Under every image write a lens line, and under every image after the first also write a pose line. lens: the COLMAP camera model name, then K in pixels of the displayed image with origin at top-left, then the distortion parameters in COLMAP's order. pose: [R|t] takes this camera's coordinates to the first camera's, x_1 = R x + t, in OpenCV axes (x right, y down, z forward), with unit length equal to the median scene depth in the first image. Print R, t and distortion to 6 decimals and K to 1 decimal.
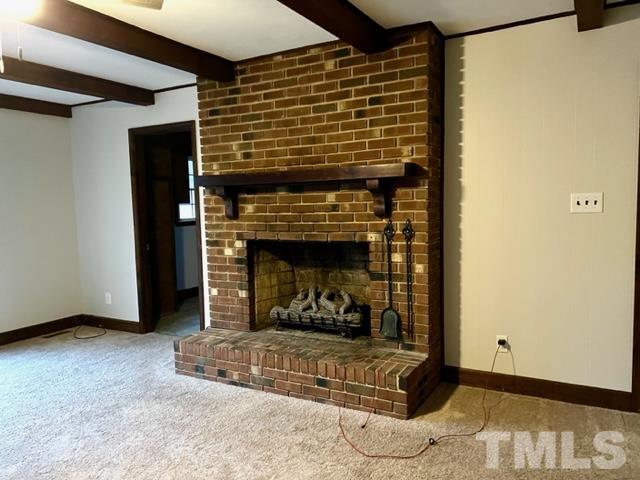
lens RADIAL K [[475.2, 0, 324.2], [0, 475.2, 243.6], [0, 0, 1]] dist [0.057216, -0.070135]
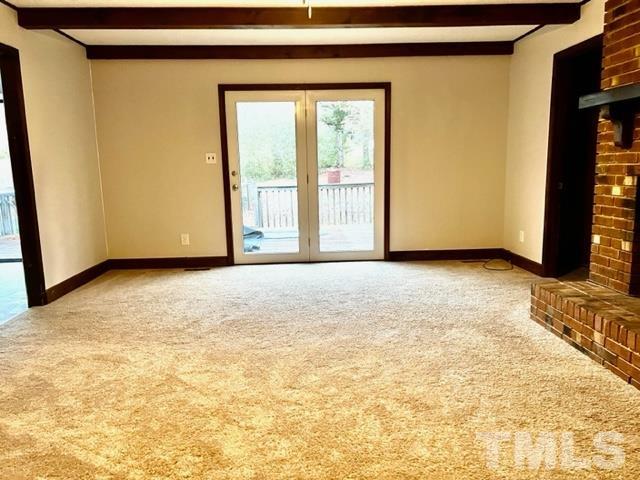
lens RADIAL K [[475.2, 0, 324.2], [0, 475.2, 243.6], [0, 0, 1]] dist [0.057216, -0.070135]
pose [[0.516891, 0.149277, -0.842935, 0.246518], [-0.063082, 0.988644, 0.136398, 0.026962], [0.853724, -0.017329, 0.520438, 0.178295]]
